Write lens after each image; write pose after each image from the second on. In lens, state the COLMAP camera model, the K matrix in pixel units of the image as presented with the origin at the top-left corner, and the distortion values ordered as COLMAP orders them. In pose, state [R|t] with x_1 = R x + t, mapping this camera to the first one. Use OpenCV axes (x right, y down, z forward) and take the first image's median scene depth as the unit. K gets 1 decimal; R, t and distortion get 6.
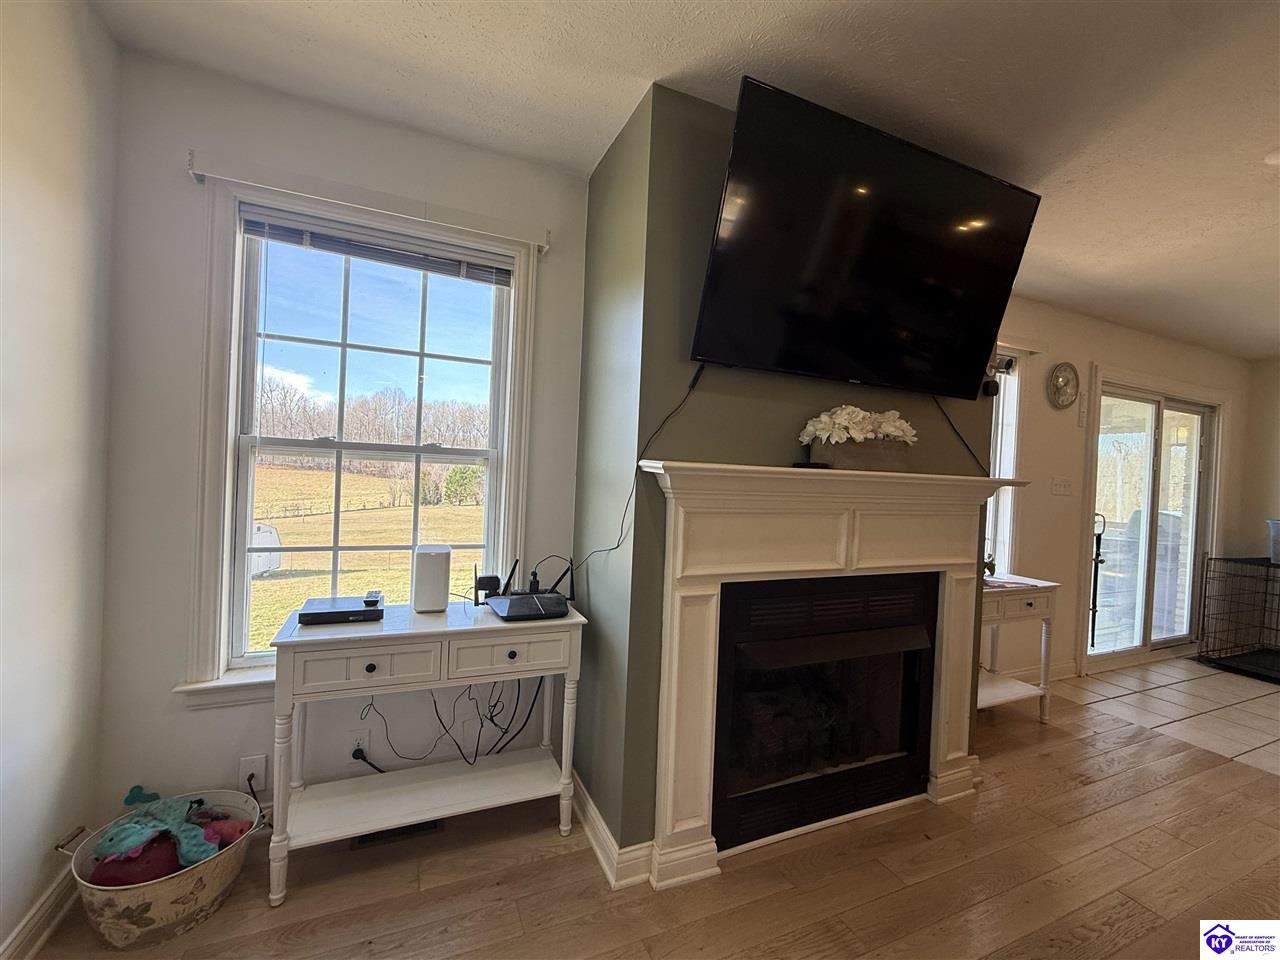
lens RADIAL K [[535.8, 0, 640.0], [0, 535.8, 480.0], [0, 0, 1]] dist [0.000857, 0.000097]
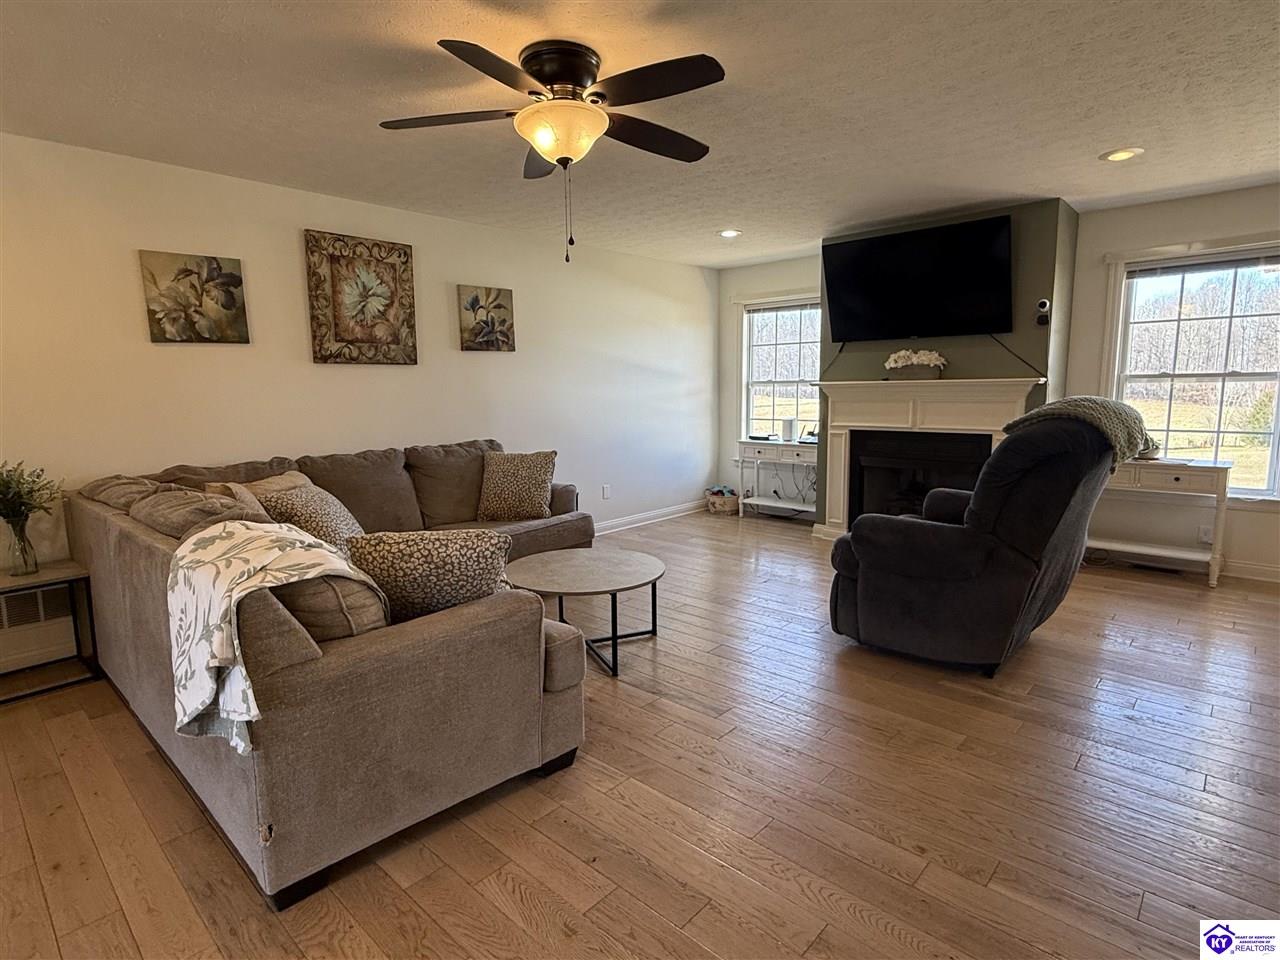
lens RADIAL K [[666.5, 0, 640.0], [0, 666.5, 480.0], [0, 0, 1]] dist [-0.000286, -0.000031]
pose [[0.400060, 0.079478, -0.913036, 2.469734], [0.015265, 0.995517, 0.093346, 0.113907], [0.916362, -0.051281, 0.397054, -1.076576]]
